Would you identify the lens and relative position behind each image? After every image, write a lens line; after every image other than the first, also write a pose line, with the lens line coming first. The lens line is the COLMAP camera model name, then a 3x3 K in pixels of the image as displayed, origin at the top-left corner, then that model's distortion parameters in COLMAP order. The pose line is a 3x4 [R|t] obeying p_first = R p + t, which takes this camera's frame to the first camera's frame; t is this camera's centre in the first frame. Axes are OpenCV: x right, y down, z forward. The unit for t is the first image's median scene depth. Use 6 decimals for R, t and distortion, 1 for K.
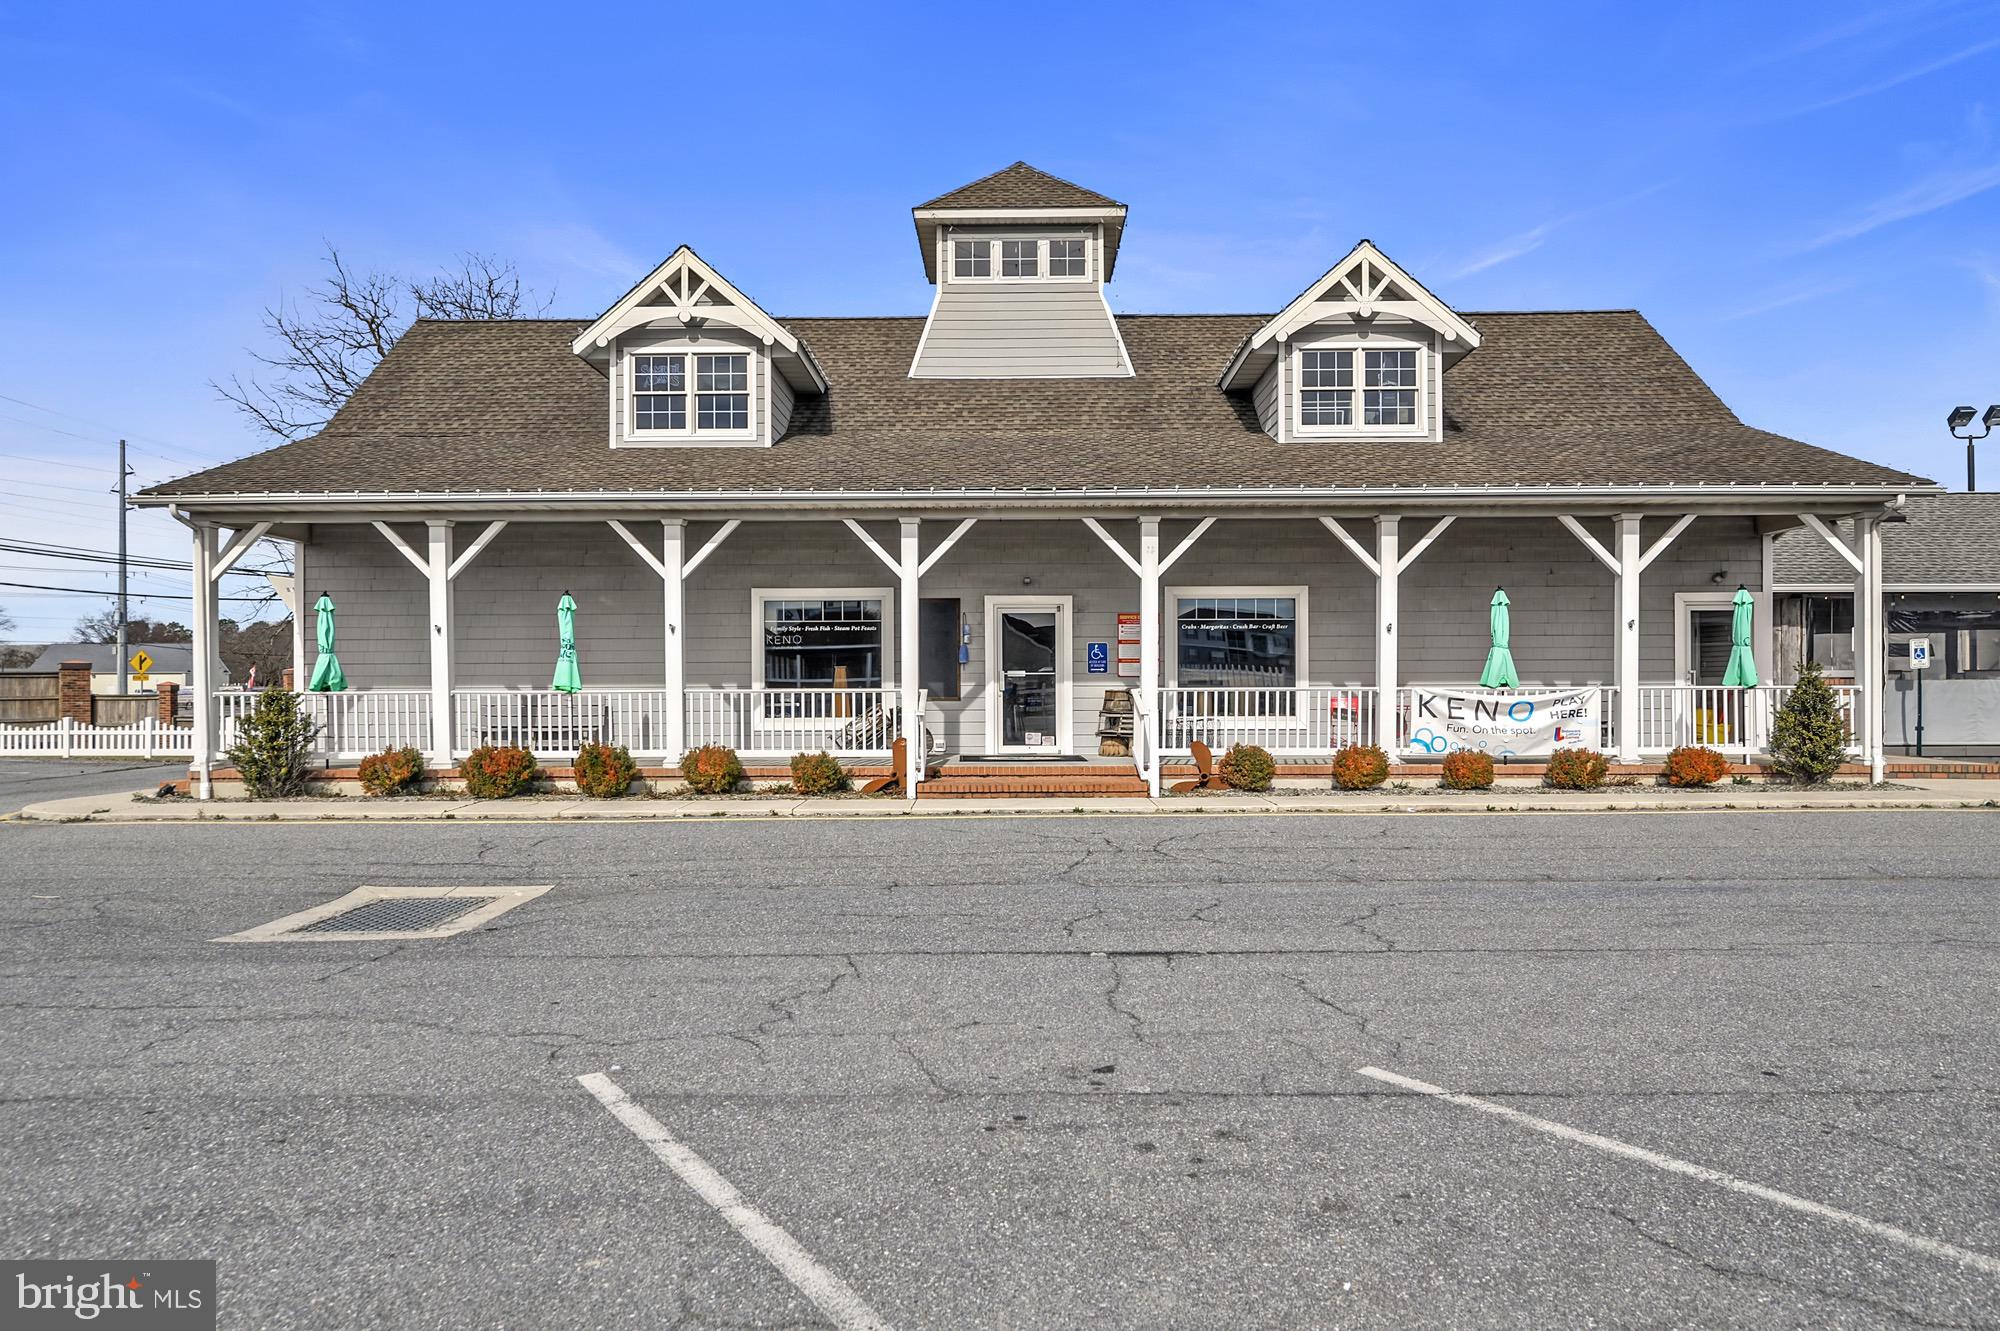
lens RADIAL K [[1272.4, 0, 999.1], [0, 1272.4, 679.7], [0, 0, 1]] dist [0.006411, -0.000121]
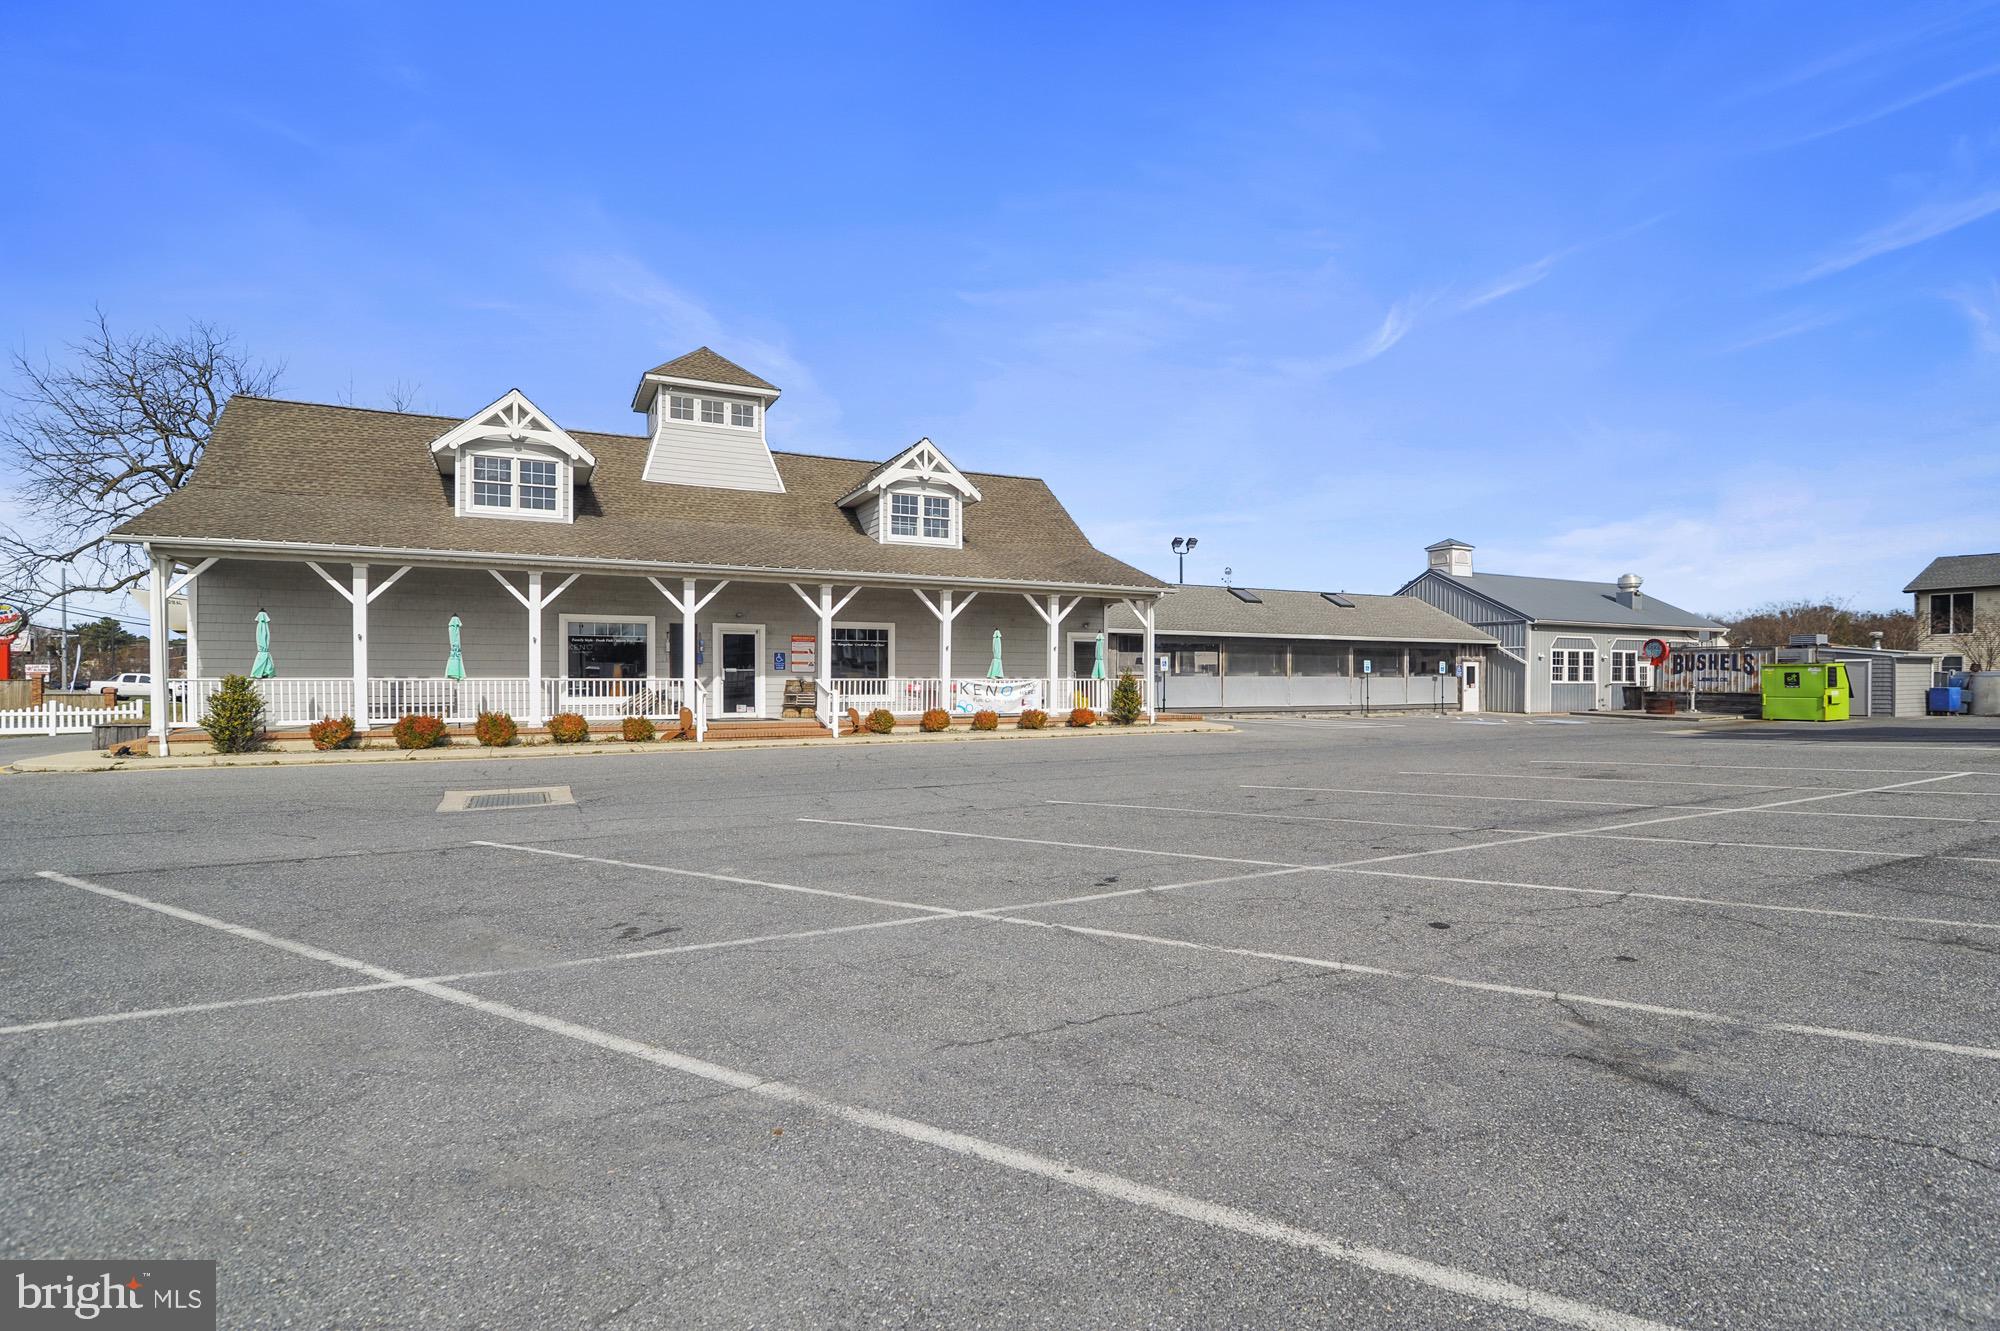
lens RADIAL K [[971.7, 0, 1000.0], [0, 971.7, 665.5], [0, 0, 1]] dist [-0.002497, -0.000493]
pose [[0.888153, 0.010422, 0.459429, -0.270677], [-0.006664, 0.999930, -0.009799, -0.000309], [-0.459499, 0.005641, 0.888160, -0.313563]]
